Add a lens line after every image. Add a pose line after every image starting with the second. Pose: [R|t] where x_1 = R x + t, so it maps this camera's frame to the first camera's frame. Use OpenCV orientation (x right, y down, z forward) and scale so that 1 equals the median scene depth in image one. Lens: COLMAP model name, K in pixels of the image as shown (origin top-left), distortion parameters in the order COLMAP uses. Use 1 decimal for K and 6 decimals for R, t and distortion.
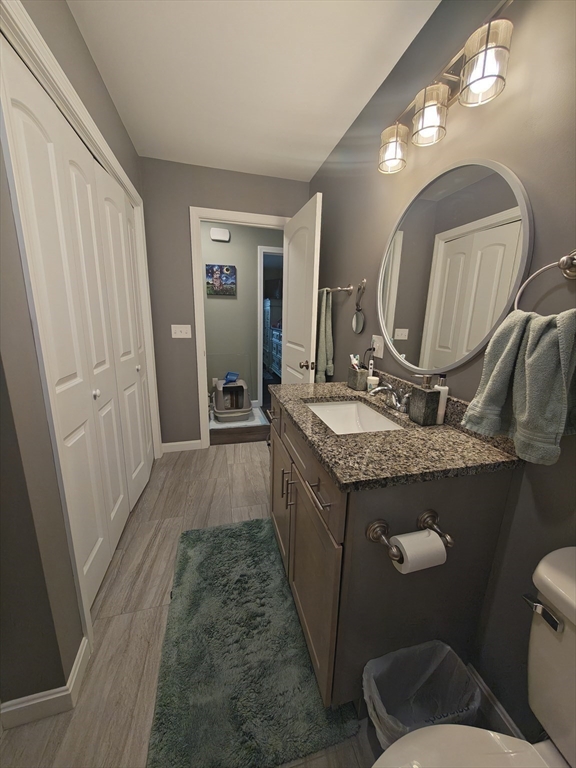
lens RADIAL K [[286.0, 0, 288.7], [0, 286.0, 380.3], [0, 0, 1]] dist [-0.001943, -0.000243]
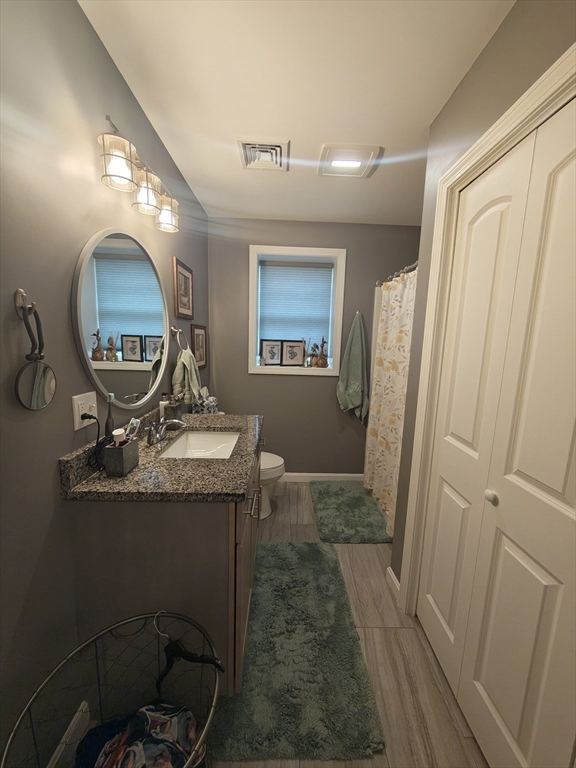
lens RADIAL K [[286.0, 0, 288.7], [0, 286.0, 380.3], [0, 0, 1]] dist [-0.001943, -0.000243]
pose [[-0.972782, -0.081420, 0.216947, -0.312668], [0.000946, 0.934834, 0.355083, -0.478992], [-0.231720, 0.345624, -0.909313, 1.662957]]
